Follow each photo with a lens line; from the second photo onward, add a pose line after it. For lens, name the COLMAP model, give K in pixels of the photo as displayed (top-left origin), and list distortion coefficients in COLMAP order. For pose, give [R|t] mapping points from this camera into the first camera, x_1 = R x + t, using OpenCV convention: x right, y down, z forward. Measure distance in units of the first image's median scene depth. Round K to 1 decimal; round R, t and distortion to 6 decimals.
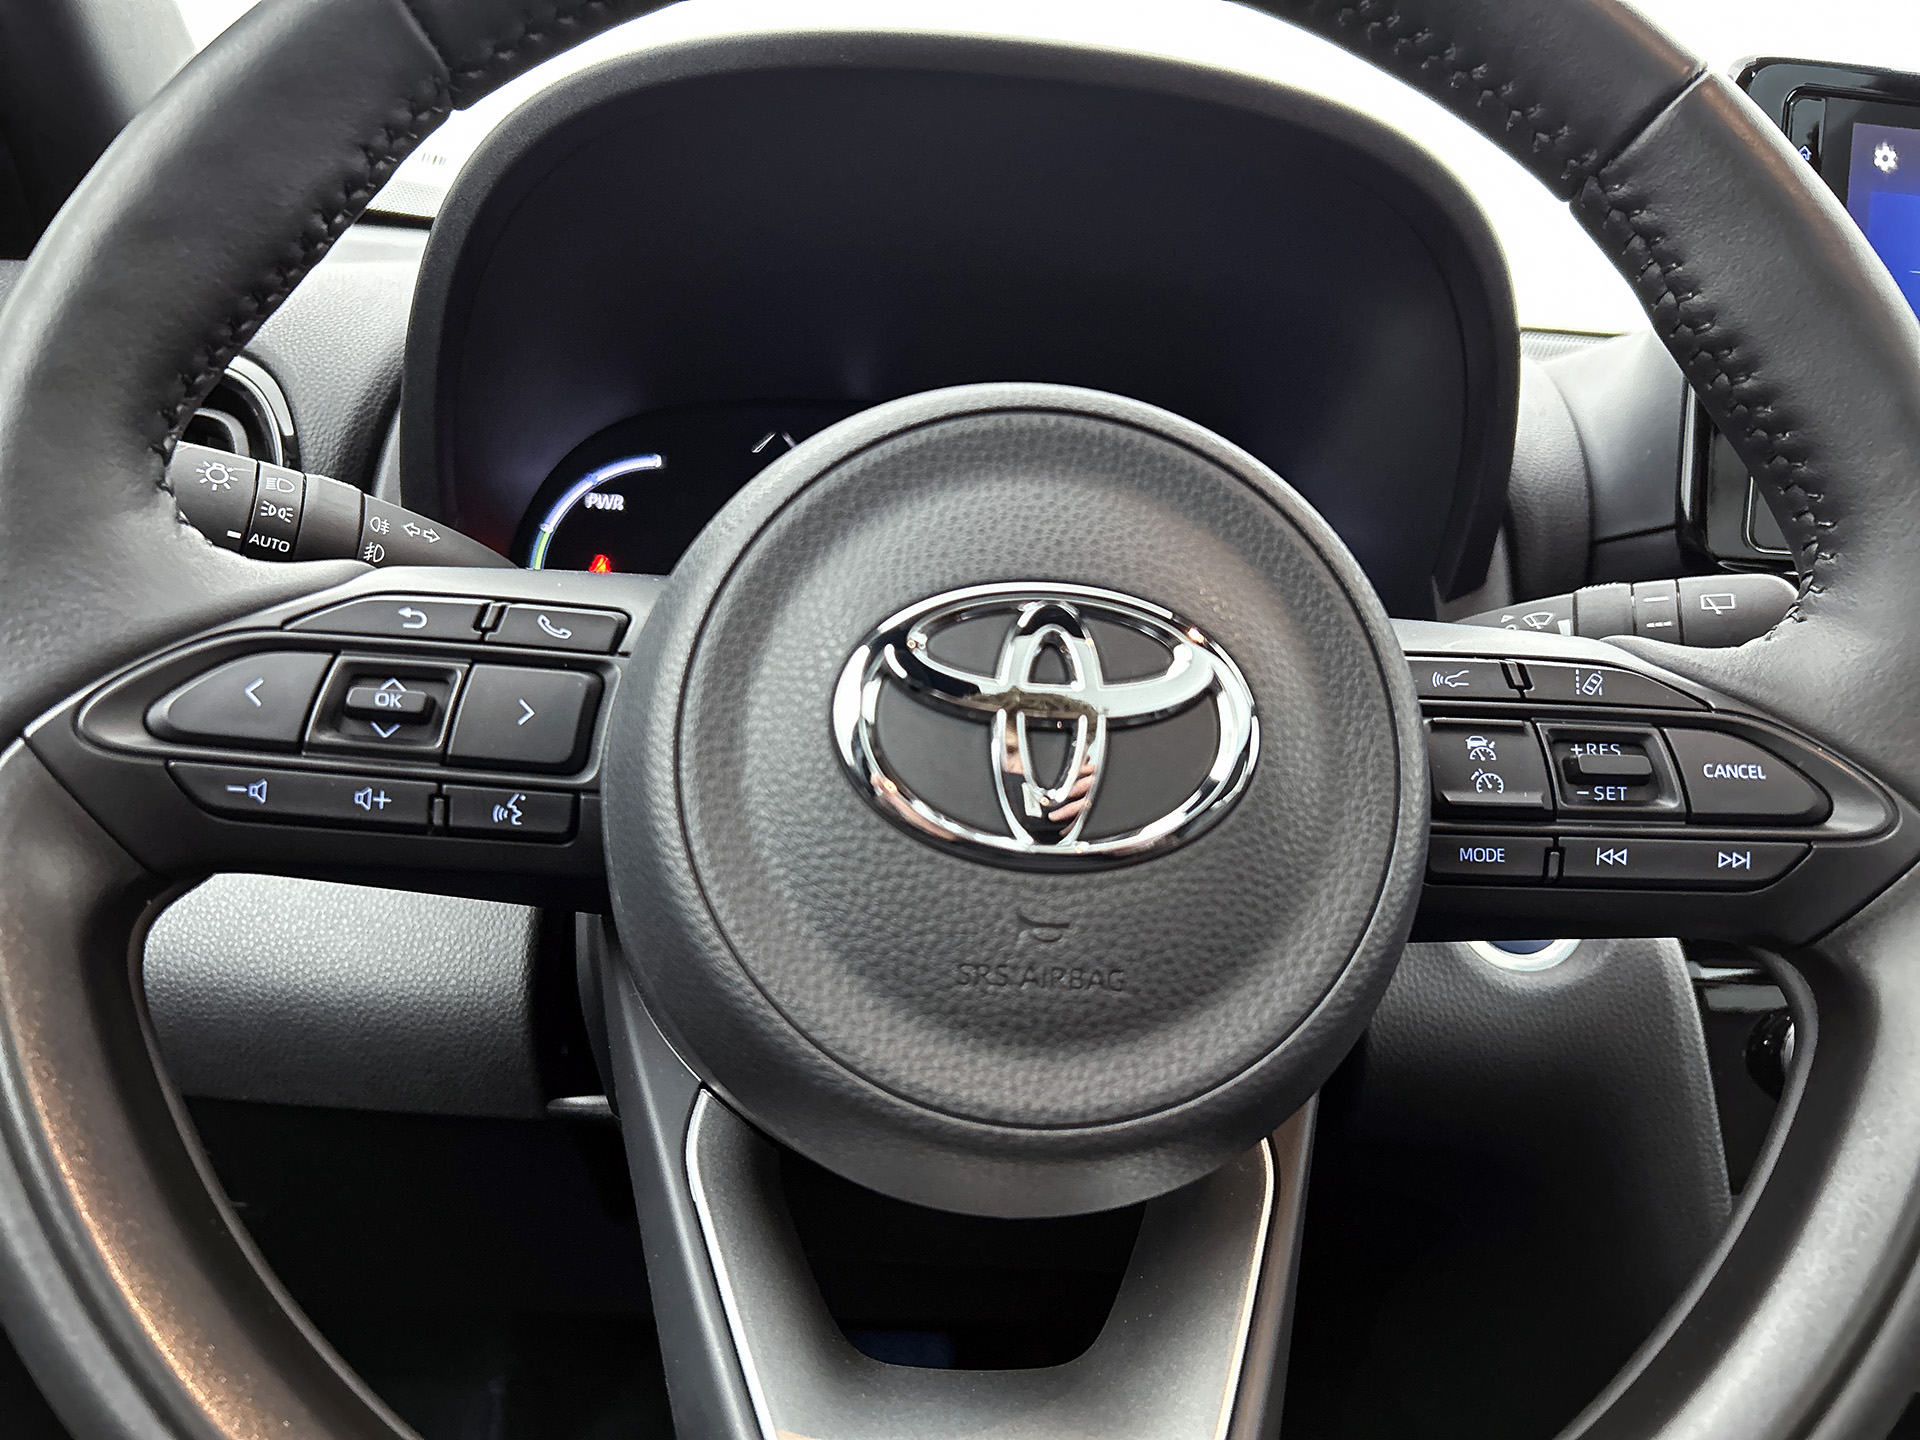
lens RADIAL K [[1384.0, 0, 960.0], [0, 1384.0, 720.0], [0, 0, 1]] dist [0.015459, -0.003901]
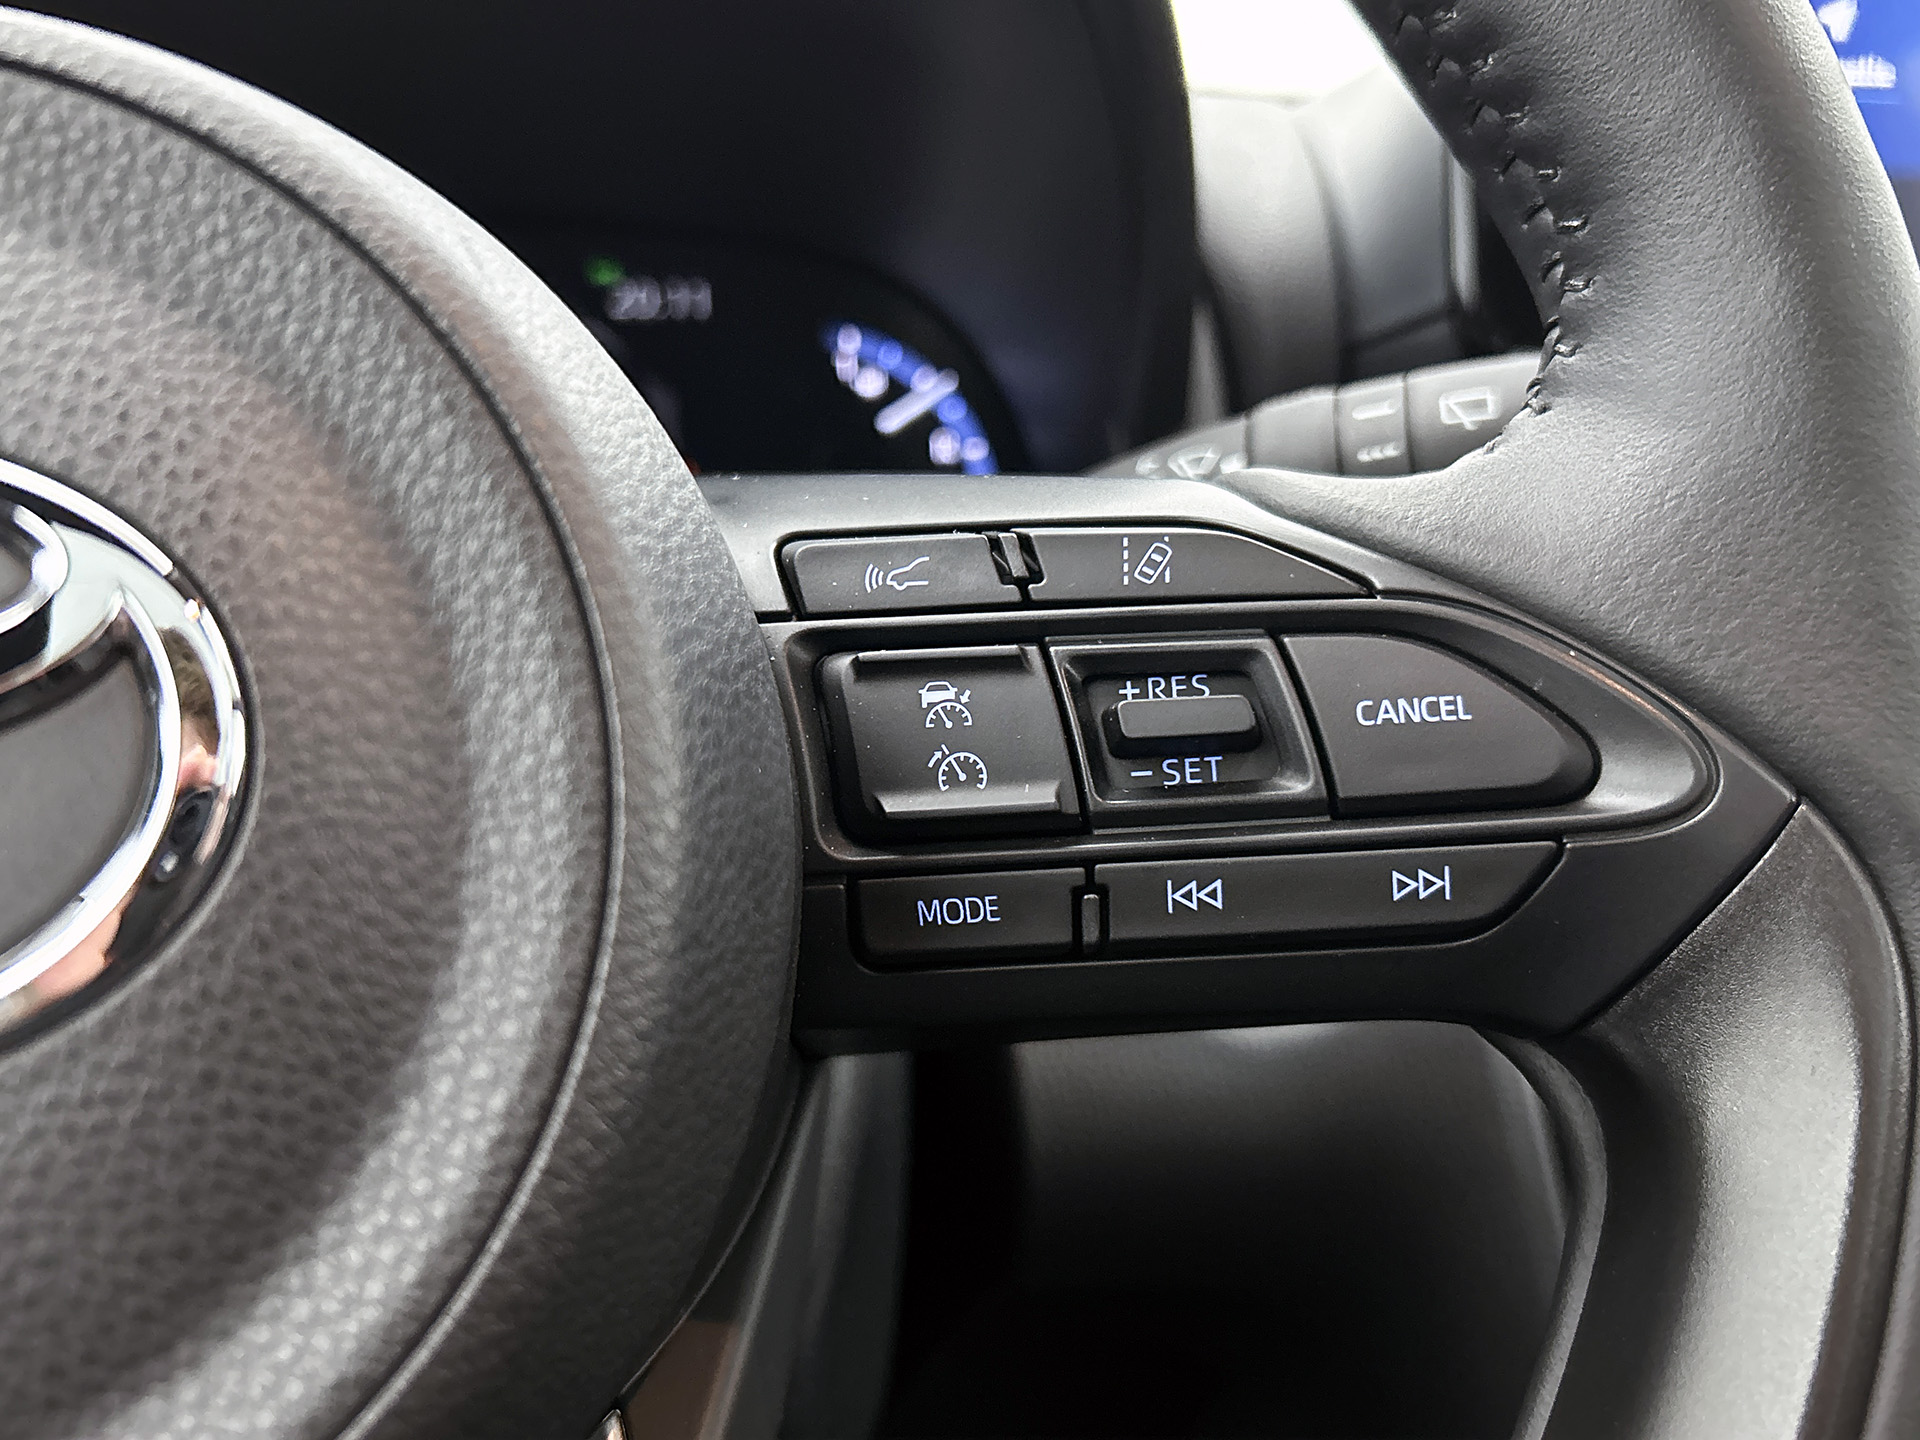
lens RADIAL K [[1662.9, 0, 884.9], [0, 1662.9, 727.0], [0, 0, 1]] dist [0.138904, -0.320054]
pose [[0.993759, -0.086291, 0.070683, 0.317548], [0.083548, 0.995665, 0.040879, 0.001564], [-0.073904, -0.034719, 0.996661, 0.394673]]
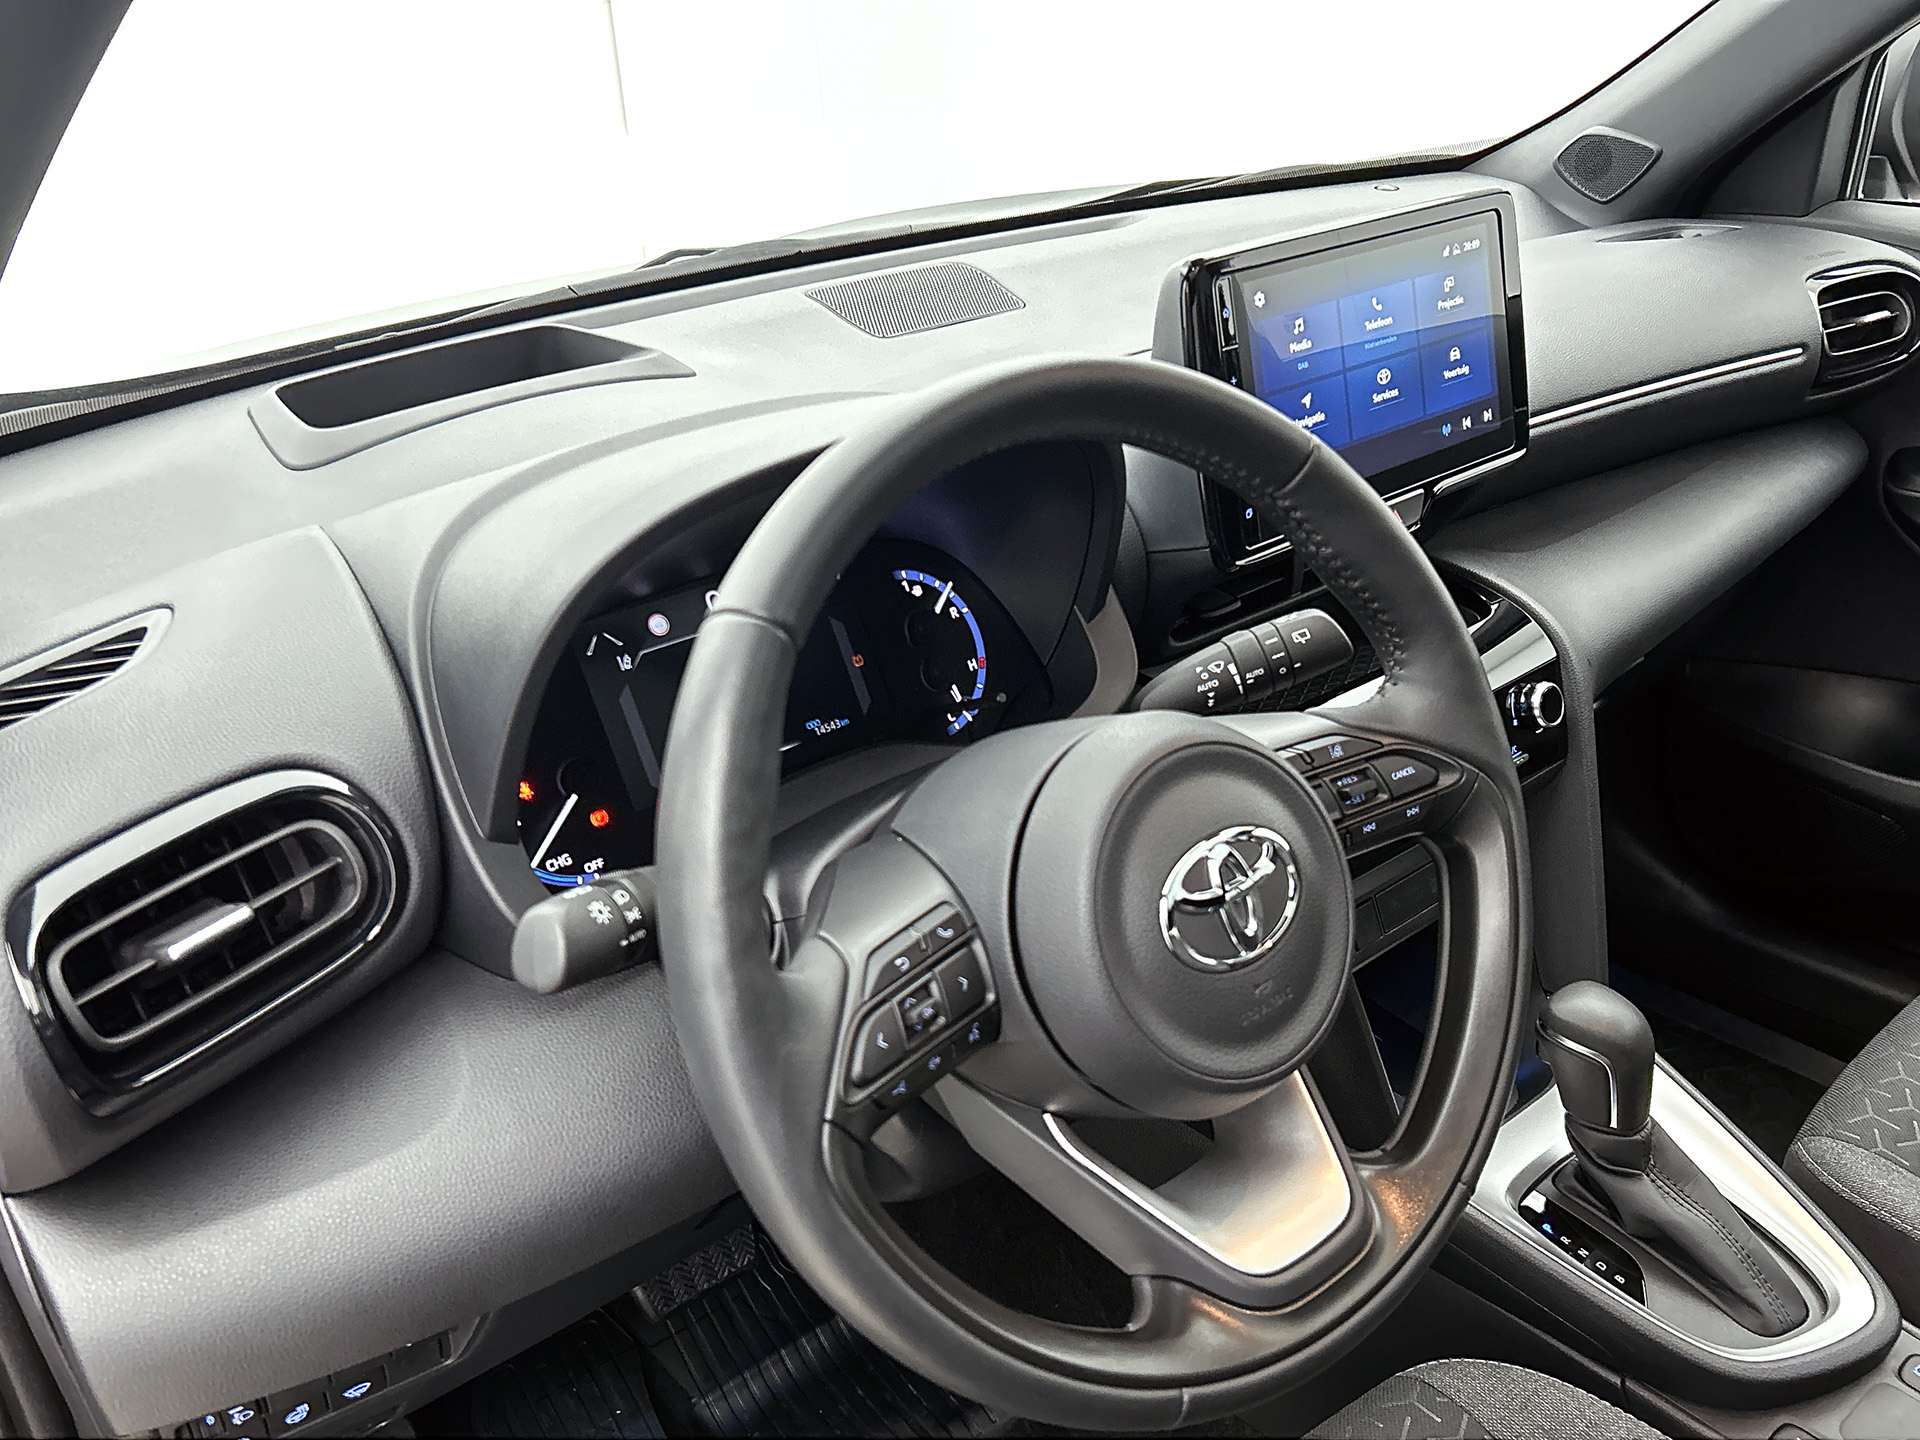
lens RADIAL K [[1552.2, 0, 960.0], [0, 1552.2, 720.0], [0, 0, 1]] dist [0.093373, -0.002224]
pose [[0.812195, -0.353983, 0.463719, -1.137323], [0.254334, 0.930210, 0.264620, -0.876339], [-0.525027, -0.096984, 0.845542, -0.727119]]
